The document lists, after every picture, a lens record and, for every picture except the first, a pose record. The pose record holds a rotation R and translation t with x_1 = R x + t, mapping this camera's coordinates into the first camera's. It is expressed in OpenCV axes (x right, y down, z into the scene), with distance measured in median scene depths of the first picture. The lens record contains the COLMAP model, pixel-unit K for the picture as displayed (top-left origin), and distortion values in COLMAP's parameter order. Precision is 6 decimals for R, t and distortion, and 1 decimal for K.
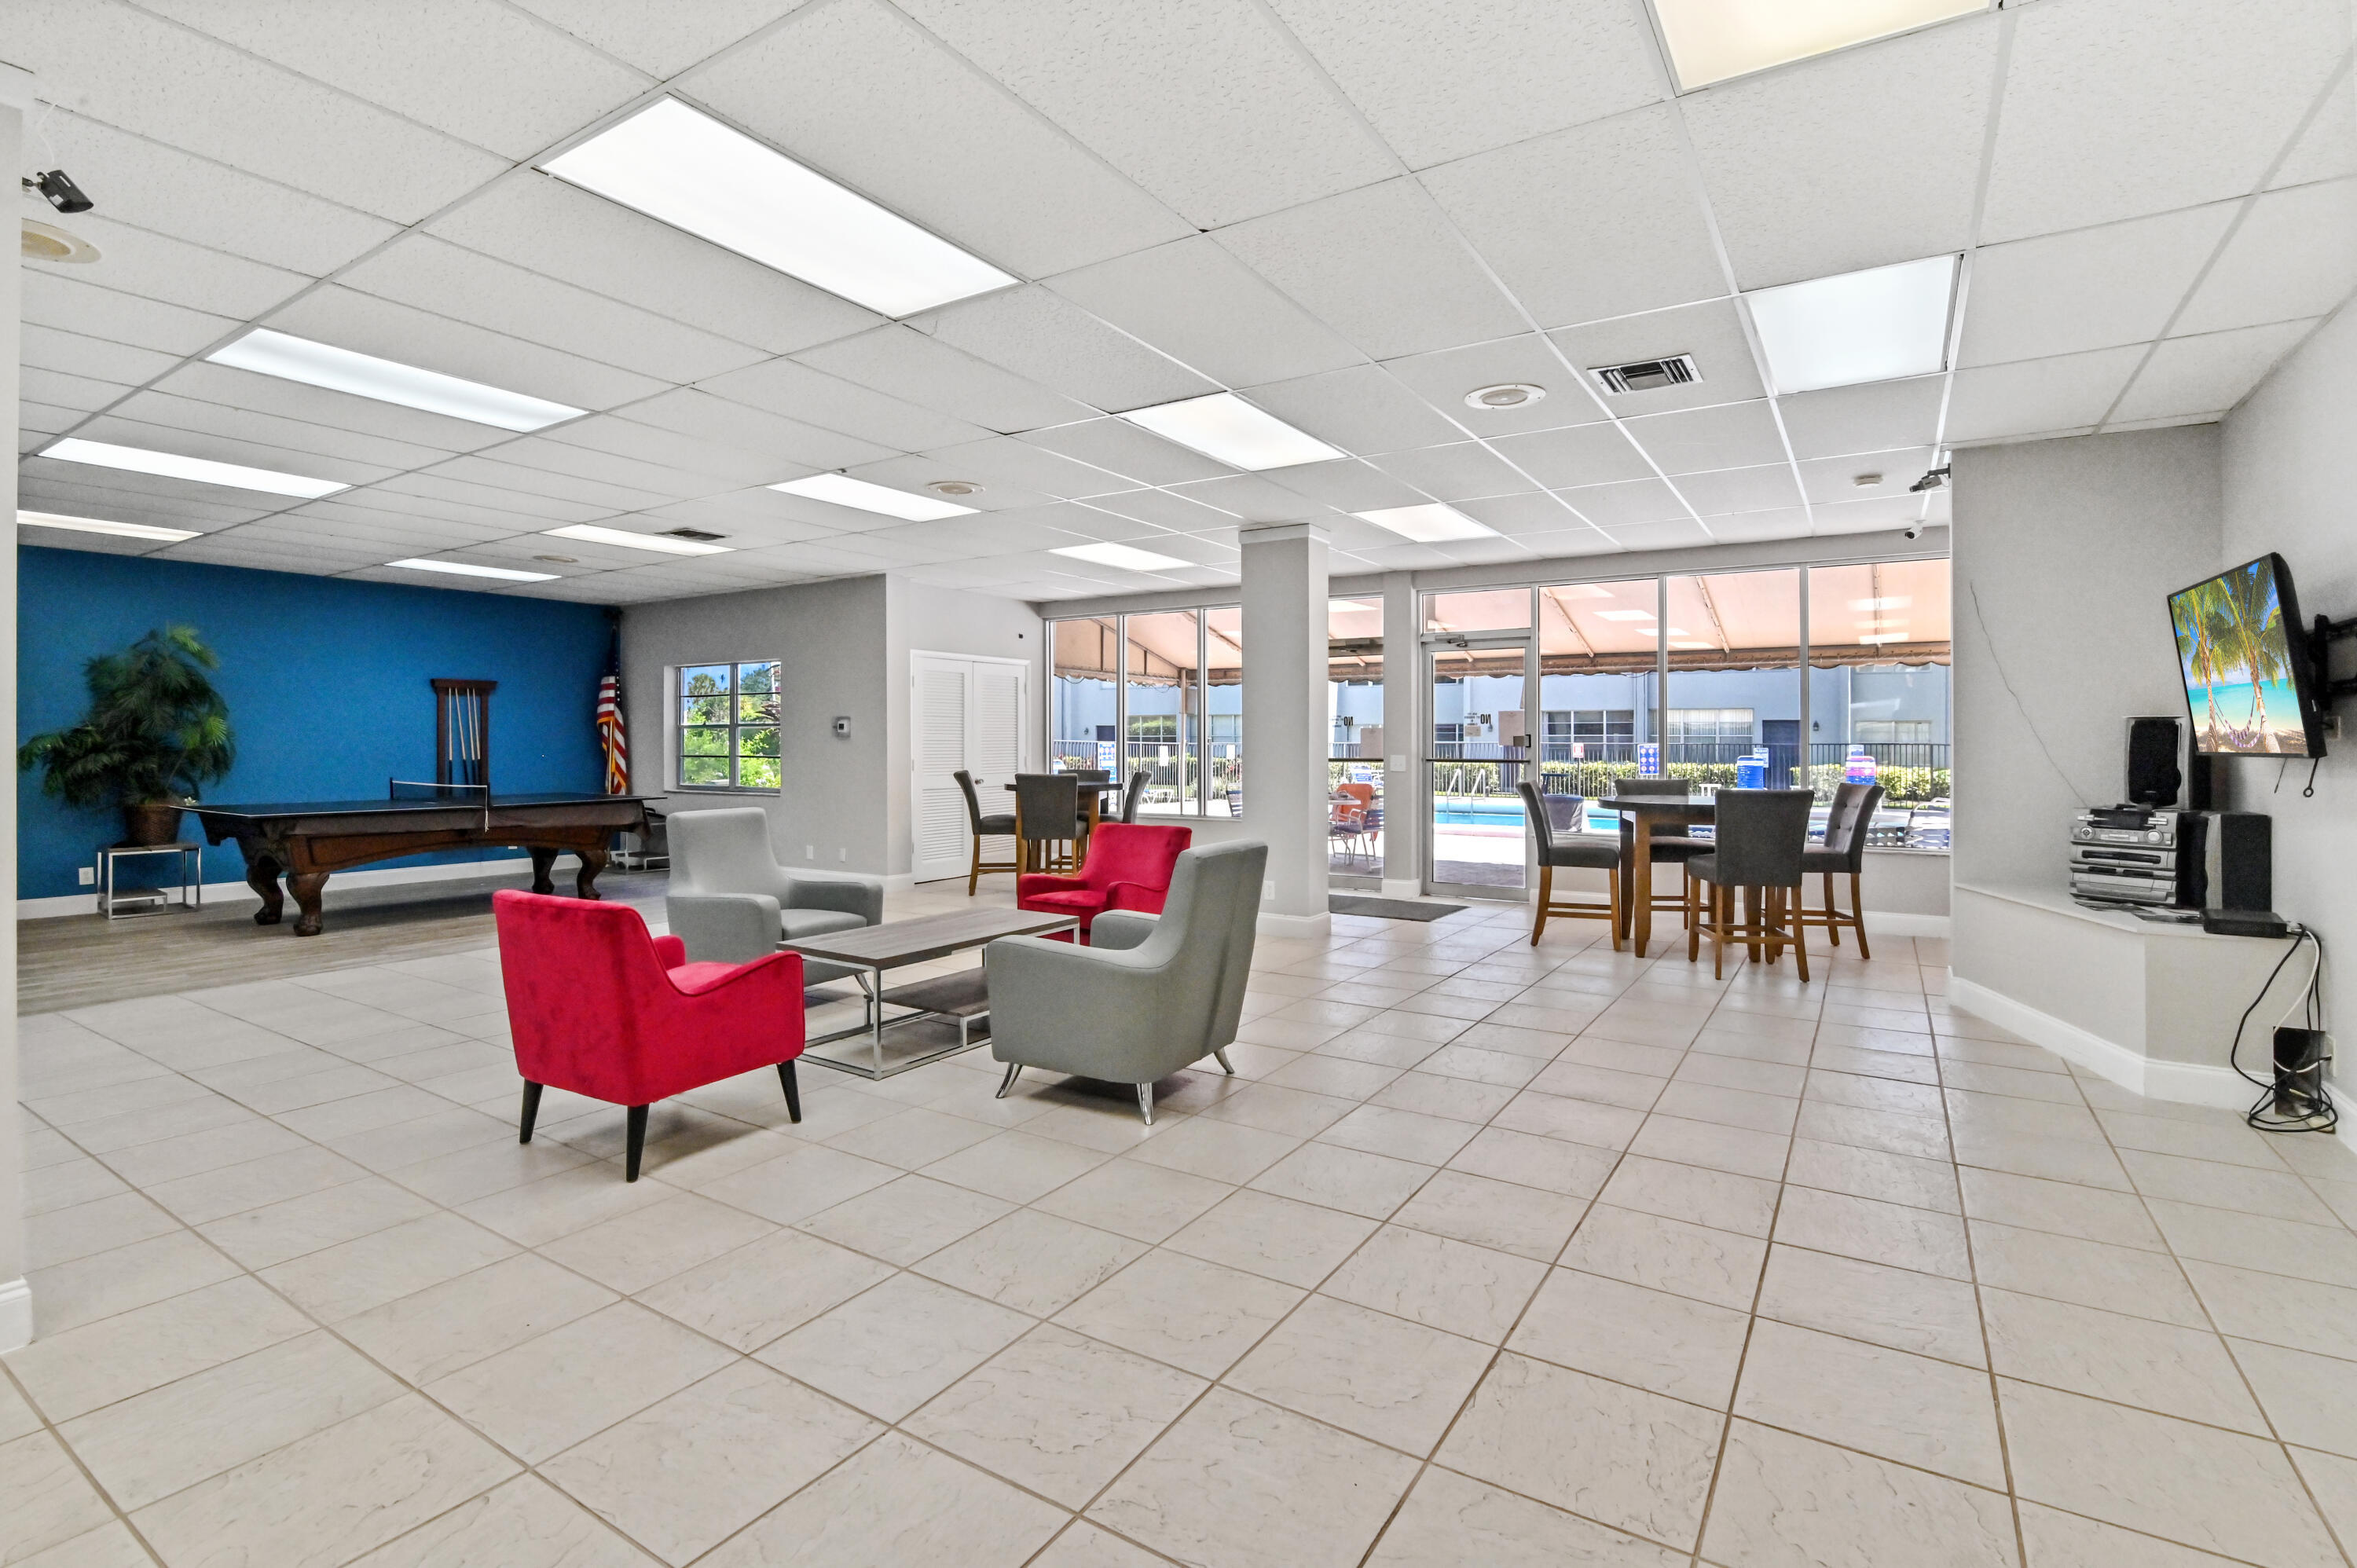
lens RADIAL K [[1111.8, 0, 1178.6], [0, 1111.8, 779.1], [0, 0, 1]] dist [-0.003215, -0.000320]
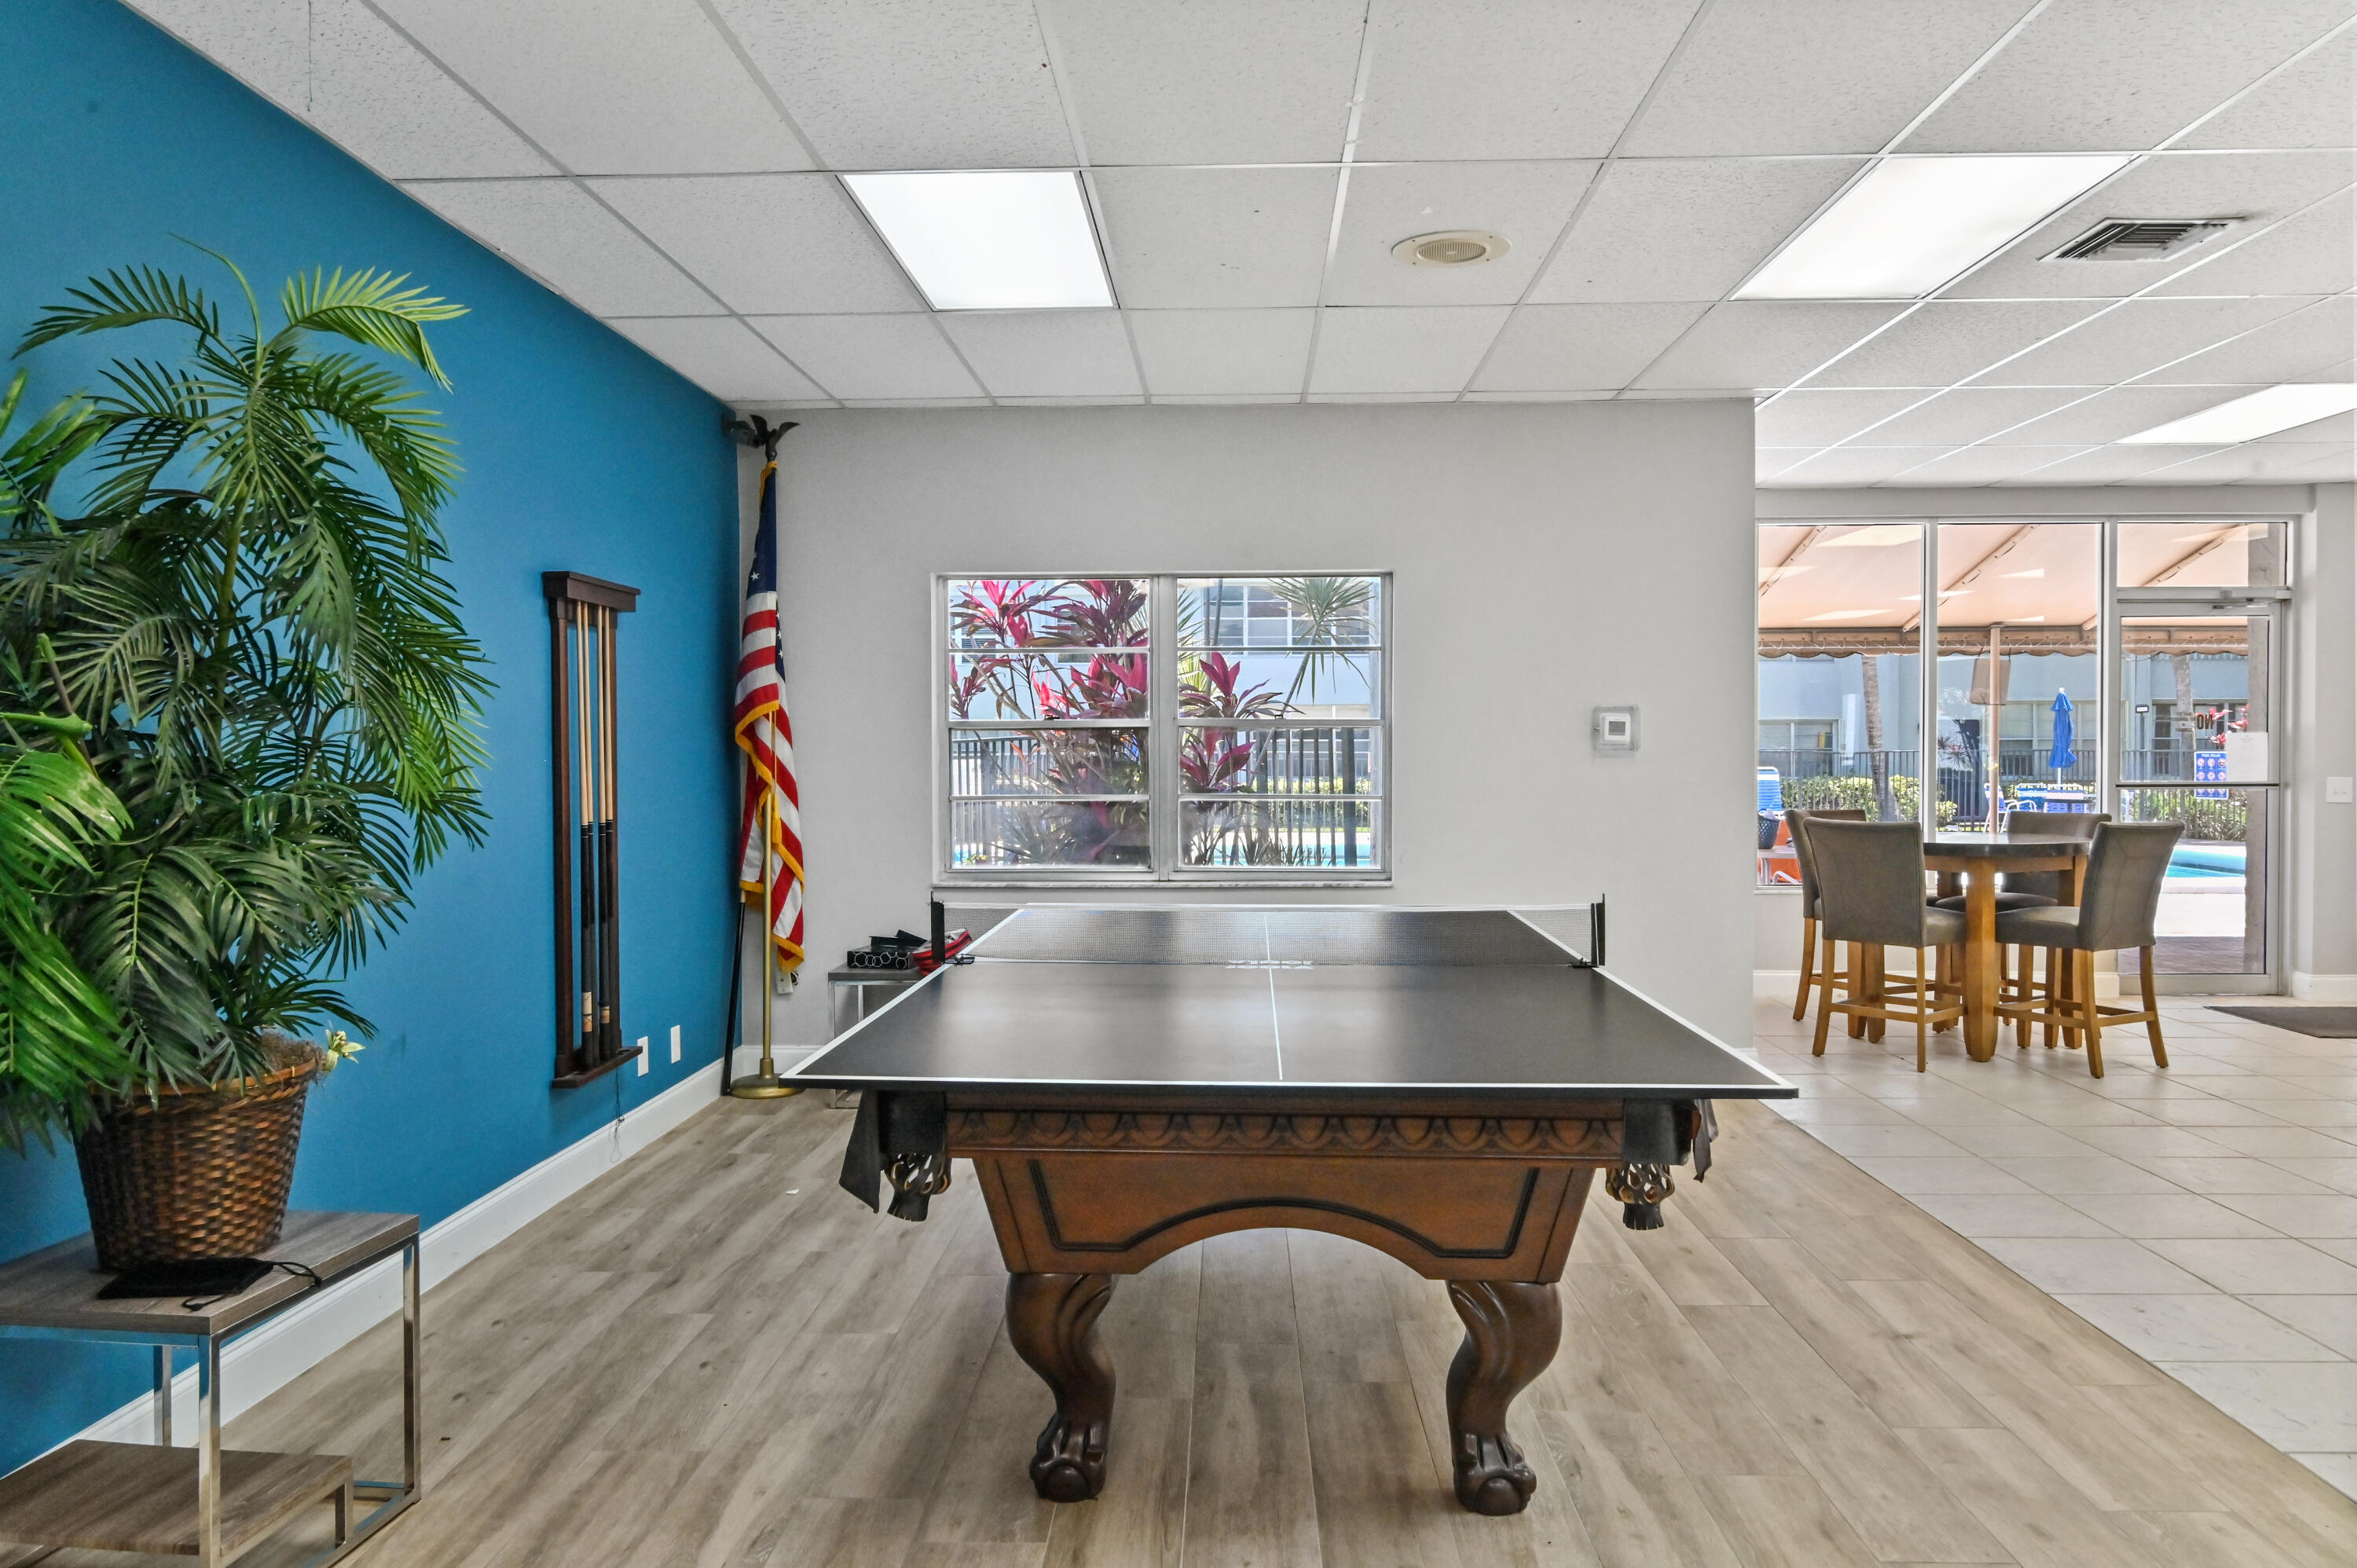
lens RADIAL K [[1619.1, 0, 1171.8], [0, 1619.1, 775.3], [0, 0, 1]] dist [-0.001496, -0.001809]
pose [[0.868198, -0.007875, 0.496155, -0.631988], [0.017489, 0.999738, -0.014735, -0.017156], [-0.495909, 0.021470, 0.868109, 0.423709]]
